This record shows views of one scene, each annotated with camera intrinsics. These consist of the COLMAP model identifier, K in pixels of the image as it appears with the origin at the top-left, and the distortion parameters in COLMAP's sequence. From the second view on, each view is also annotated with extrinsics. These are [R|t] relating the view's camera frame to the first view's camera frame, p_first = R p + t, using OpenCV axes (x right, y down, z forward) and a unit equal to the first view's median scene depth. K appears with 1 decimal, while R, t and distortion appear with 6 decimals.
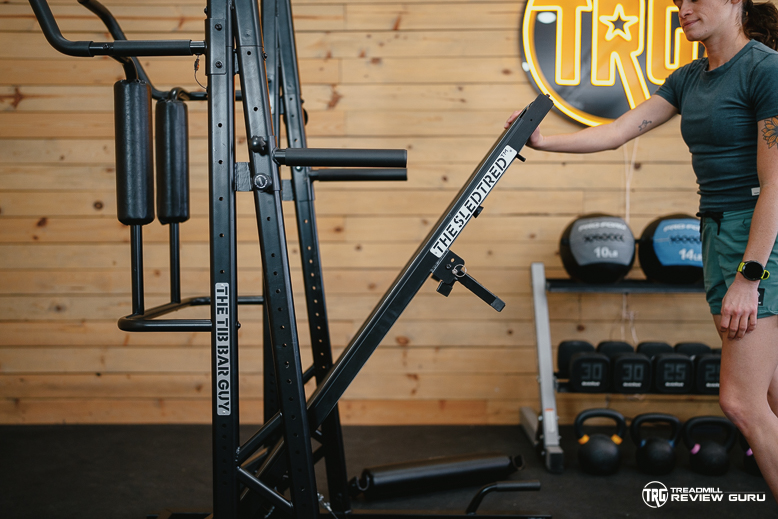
lens RADIAL K [[754.6, 0, 389.0], [0, 754.6, 259.5], [0, 0, 1]] dist [-0.041907, 0.198993]
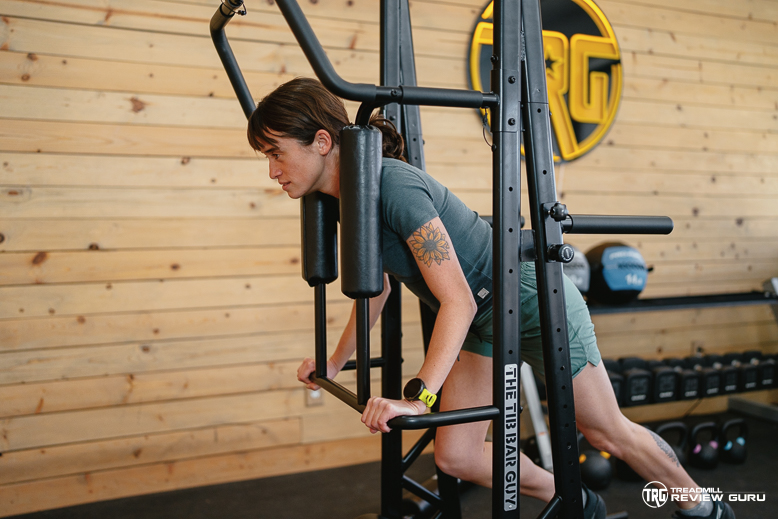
lens RADIAL K [[754.6, 0, 389.0], [0, 754.6, 259.5], [0, 0, 1]] dist [-0.041907, 0.198993]
pose [[0.908098, -0.024731, 0.418027, -0.371580], [0.020734, 0.999686, 0.014101, -0.055875], [-0.418244, -0.004137, 0.908325, 0.127130]]
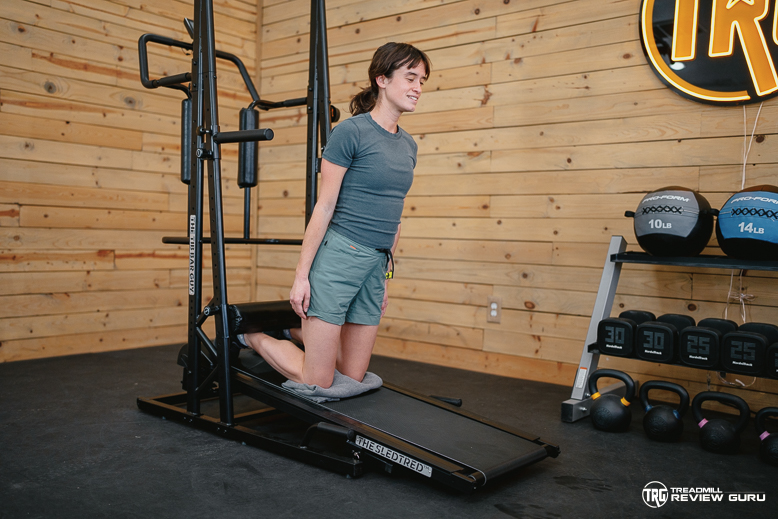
lens RADIAL K [[747.3, 0, 387.6], [0, 747.3, 260.1], [0, 0, 1]] dist [-0.038880, 0.146755]
pose [[0.778846, 0.045159, -0.625587, 0.591564], [-0.055378, 0.998461, 0.003131, 0.052421], [0.624765, 0.032205, 0.780148, -0.008728]]
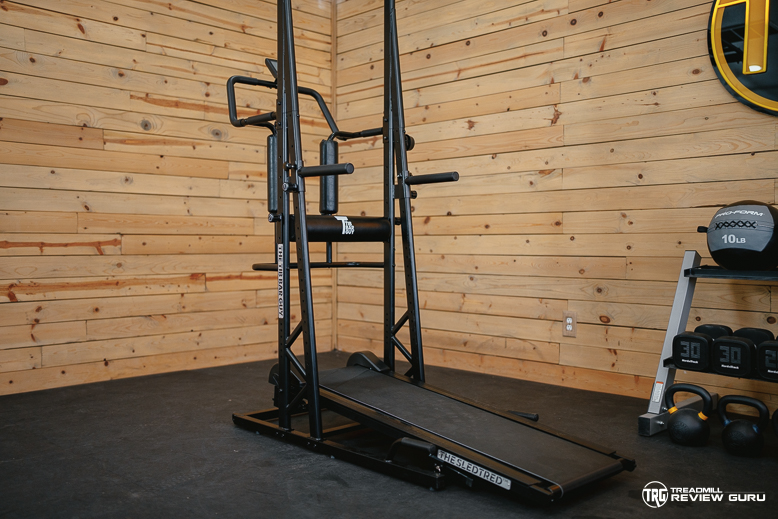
lens RADIAL K [[746.1, 0, 389.0], [0, 746.1, 259.5], [0, 0, 1]] dist [-0.040745, 0.150893]
pose [[0.714292, 0.017986, -0.699617, 0.619214], [-0.031075, 0.999499, -0.006031, 0.036498], [0.699158, 0.026049, 0.714493, -0.045227]]
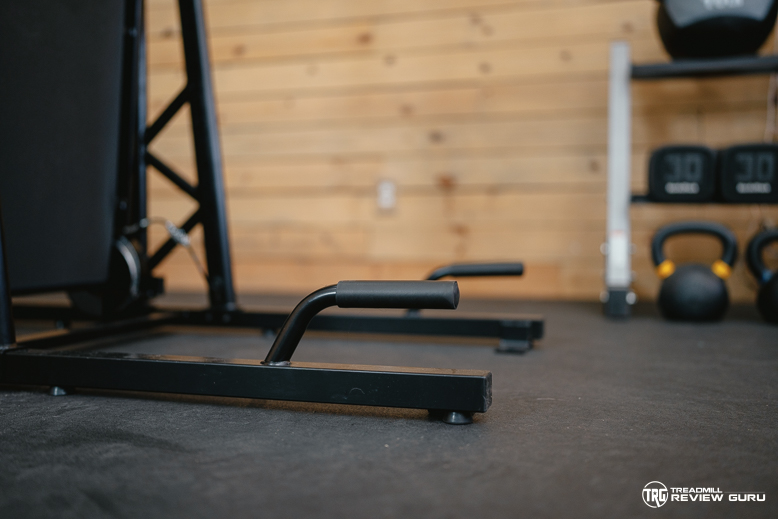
lens RADIAL K [[769.6, 0, 389.0], [0, 769.6, 259.5], [0, 0, 1]] dist [-0.014687, 0.144948]
pose [[0.963152, 0.010107, -0.268769, 0.182427], [-0.014280, 0.999806, -0.013577, 0.210899], [0.268580, 0.016915, 0.963109, 0.272712]]
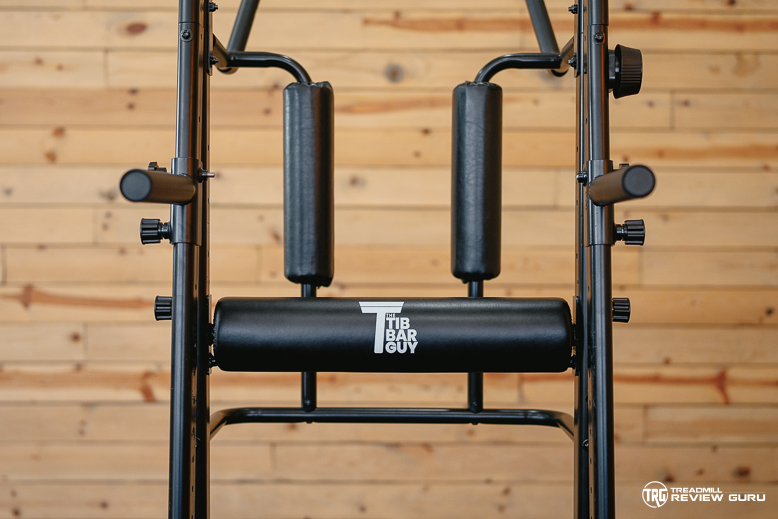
lens RADIAL K [[1142.2, 0, 385.7], [0, 1142.2, 252.1], [0, 0, 1]] dist [-0.018446, 0.056653]
pose [[0.027025, 0.018786, -0.999458, 0.418839], [-0.047333, 0.998726, 0.017493, -0.054834], [0.998514, 0.046835, 0.027880, 0.585328]]
